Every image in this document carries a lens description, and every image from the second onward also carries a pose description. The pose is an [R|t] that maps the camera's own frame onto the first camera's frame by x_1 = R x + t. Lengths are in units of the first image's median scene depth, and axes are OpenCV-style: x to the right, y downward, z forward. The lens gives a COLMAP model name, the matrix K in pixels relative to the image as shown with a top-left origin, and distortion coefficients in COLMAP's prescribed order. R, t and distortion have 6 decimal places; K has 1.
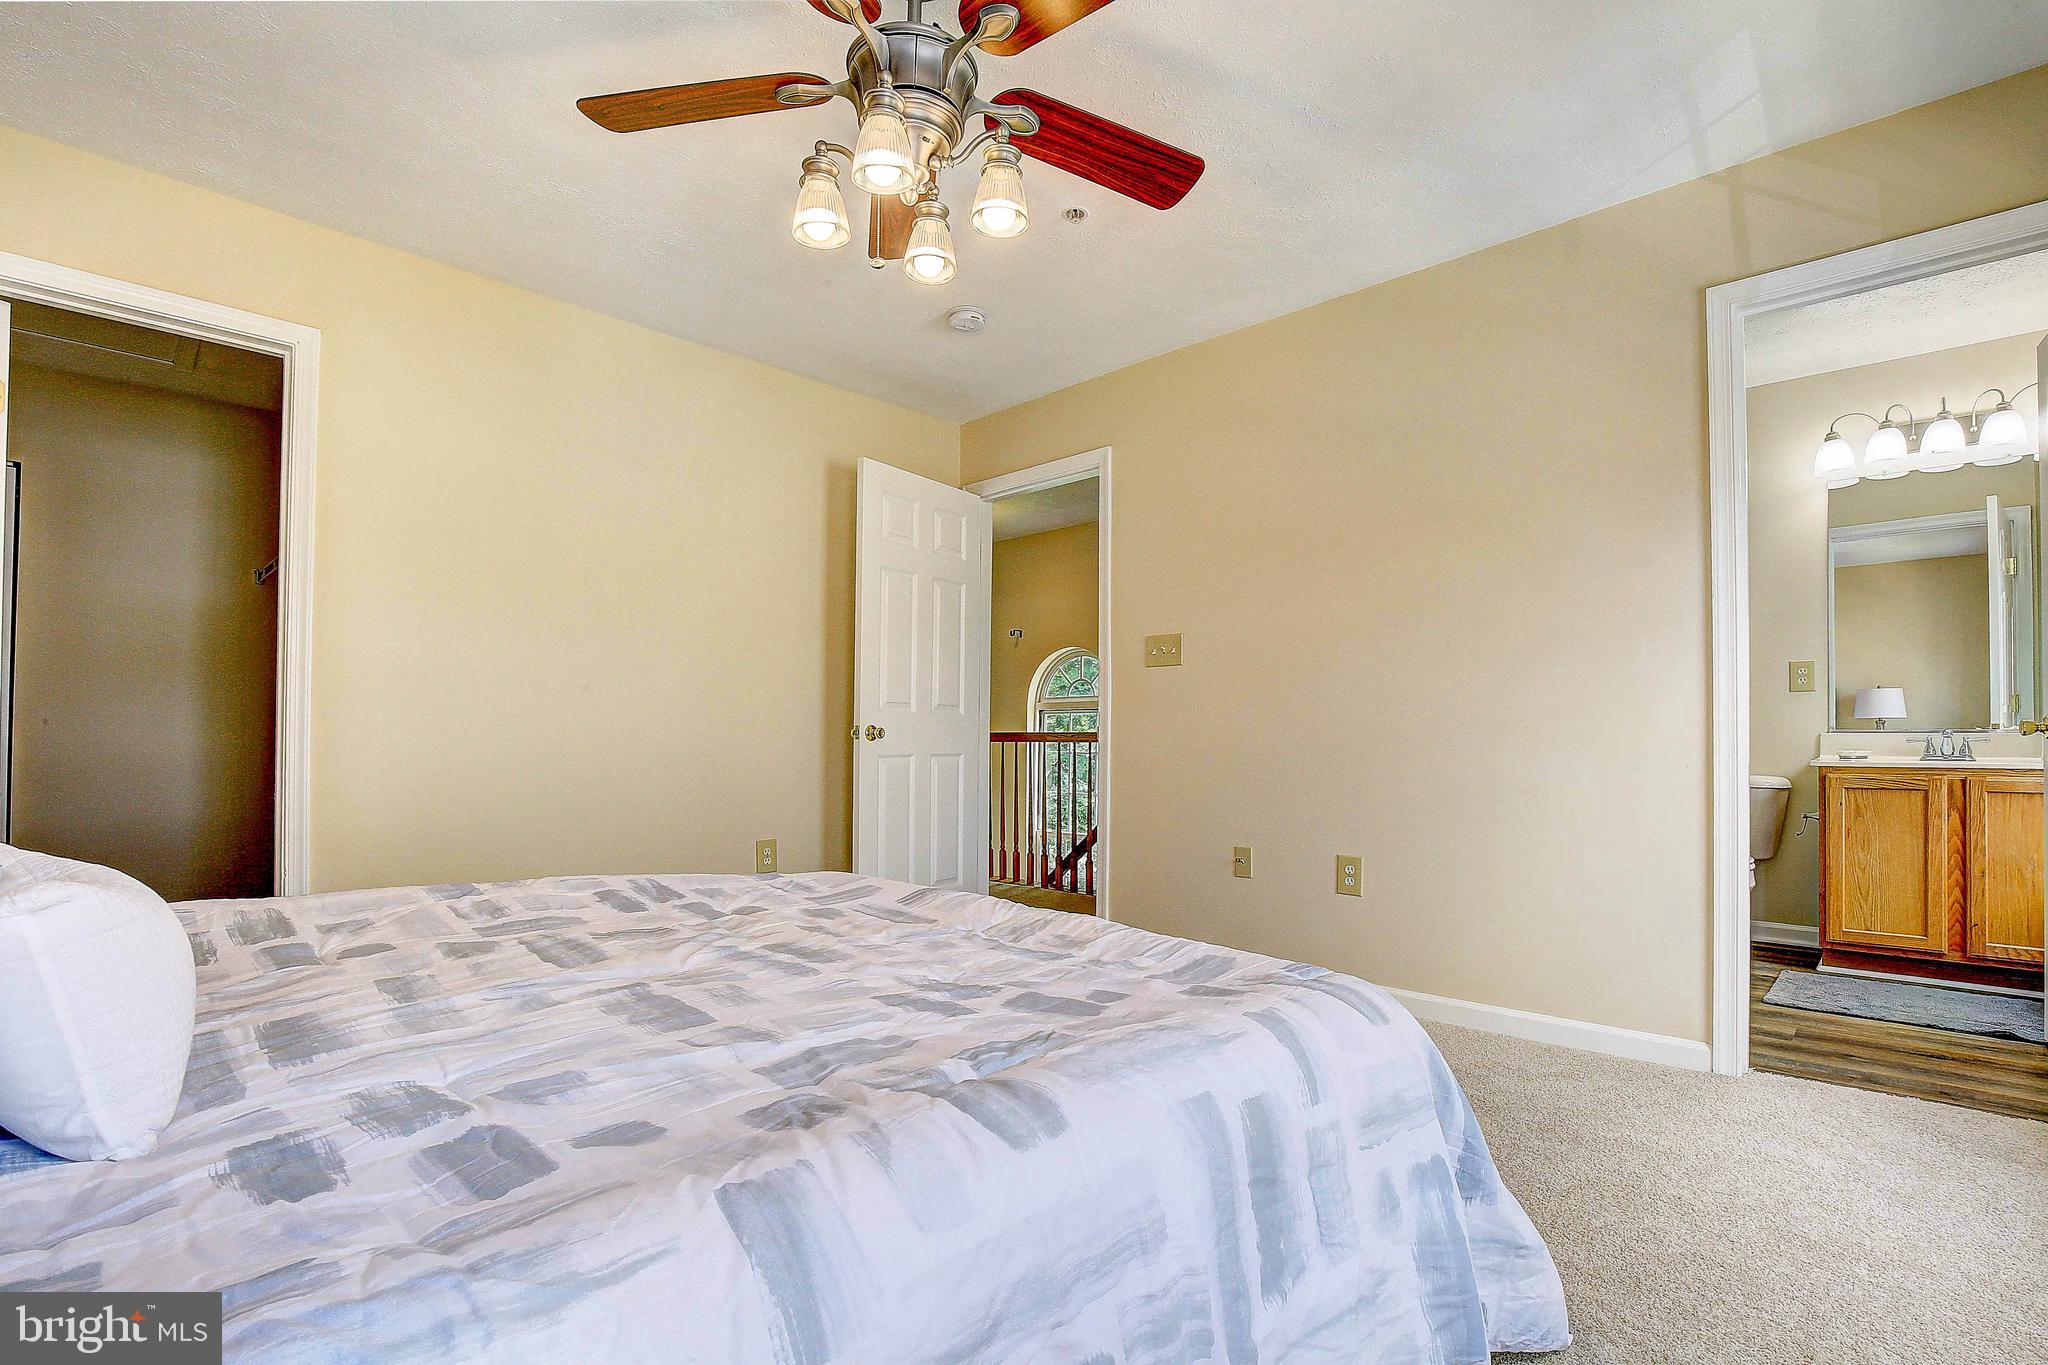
lens RADIAL K [[939.8, 0, 1032.1], [0, 939.8, 693.0], [0, 0, 1]] dist [-0.021607, -0.000128]
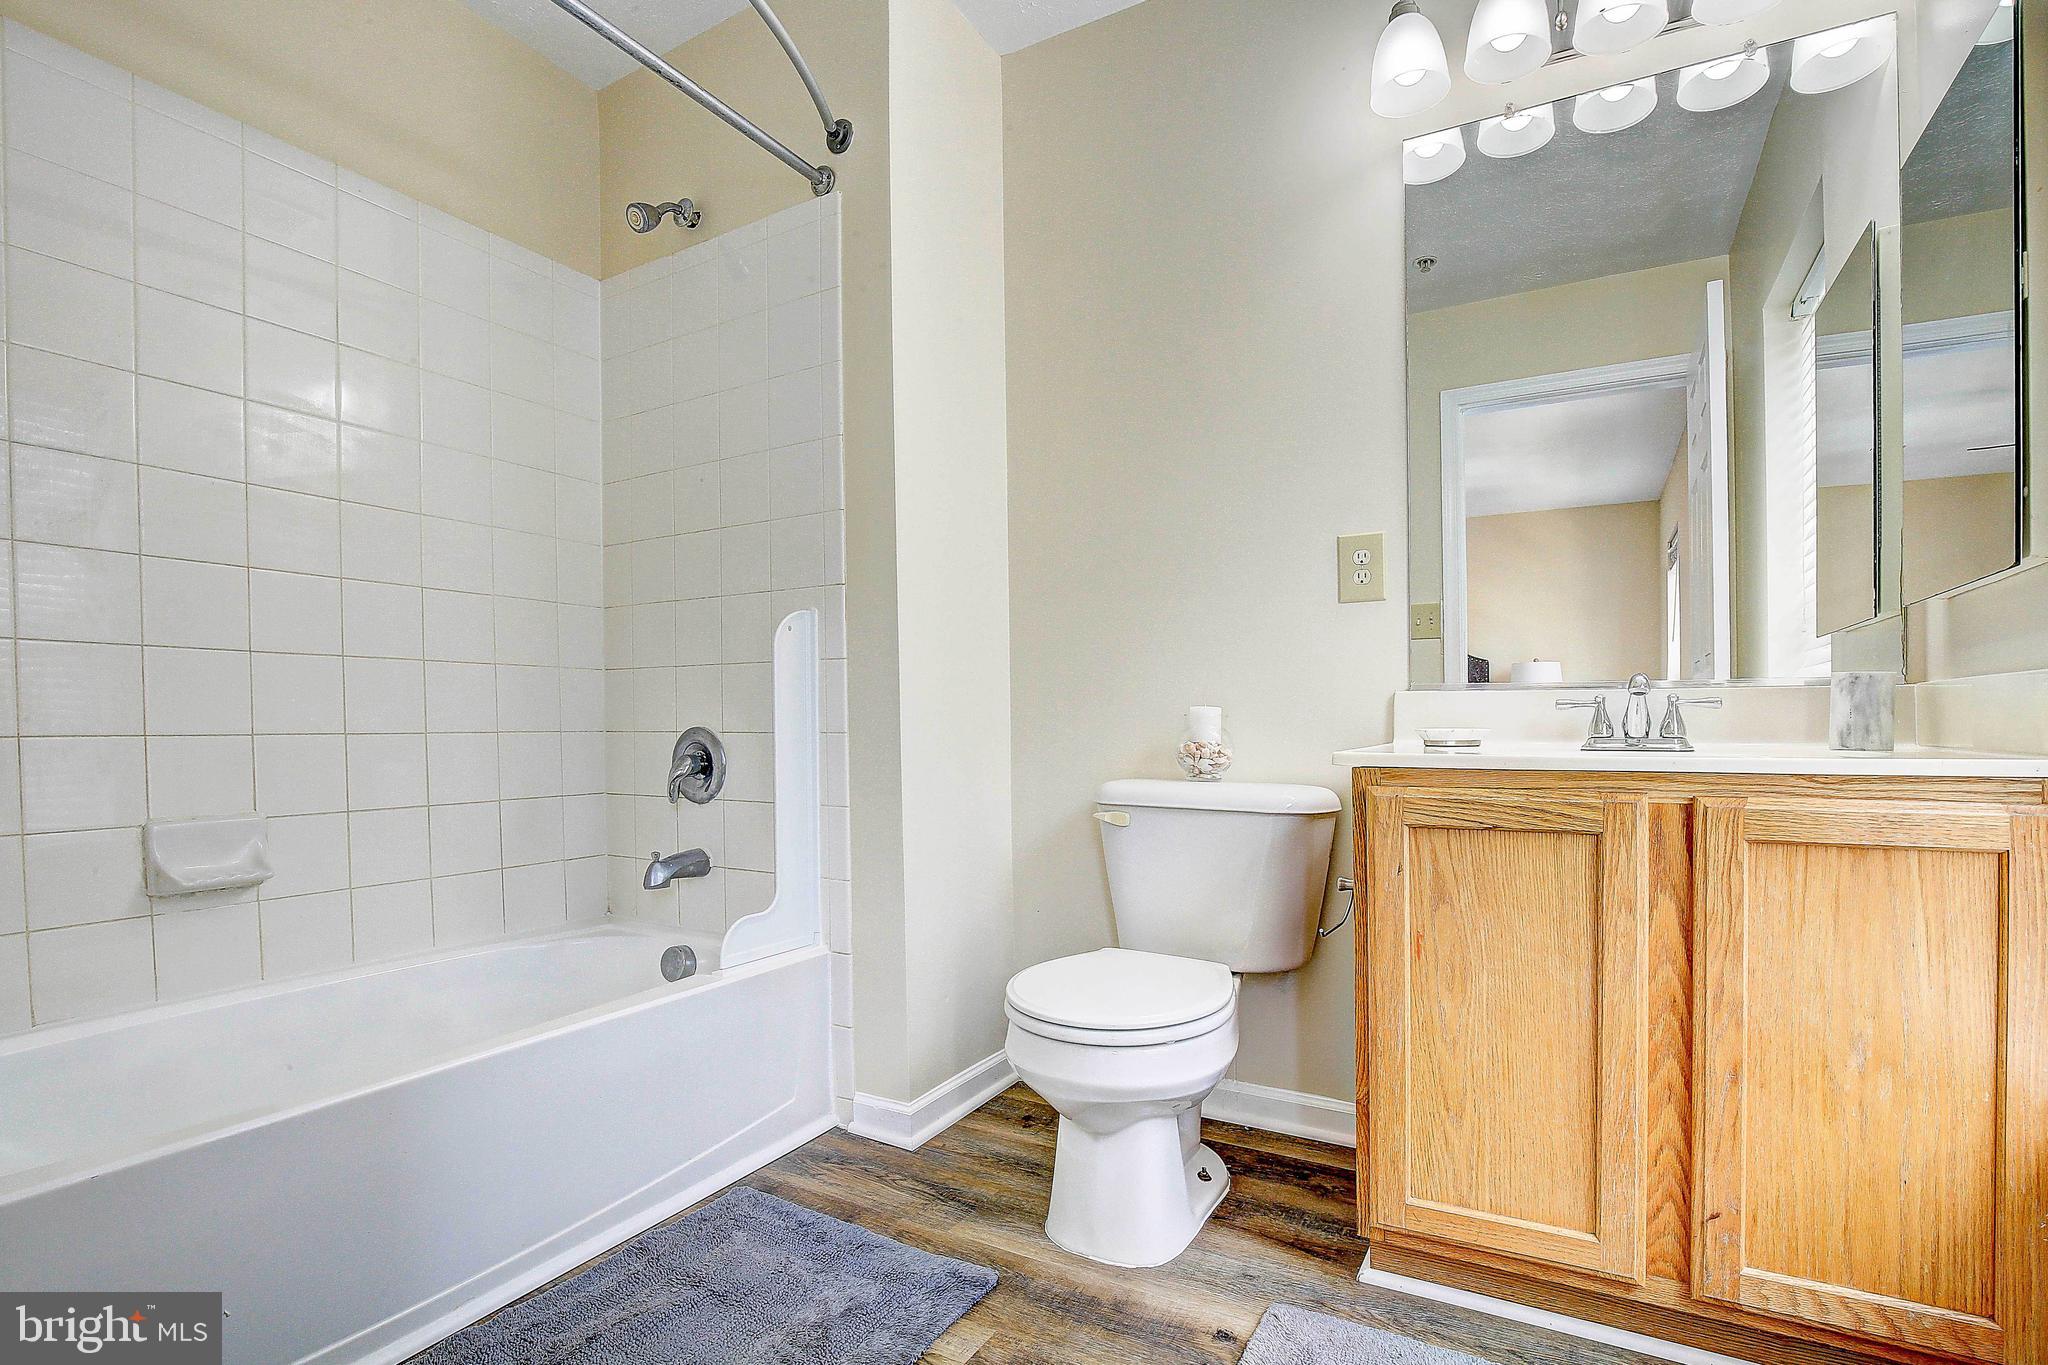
lens RADIAL K [[939.8, 0, 1032.1], [0, 939.8, 693.0], [0, 0, 1]] dist [-0.021607, -0.000128]
pose [[0.971454, -0.002246, 0.237218, 0.672397], [0.000292, 0.999966, 0.008270, 0.046907], [-0.237229, -0.007965, 0.971421, 0.701416]]
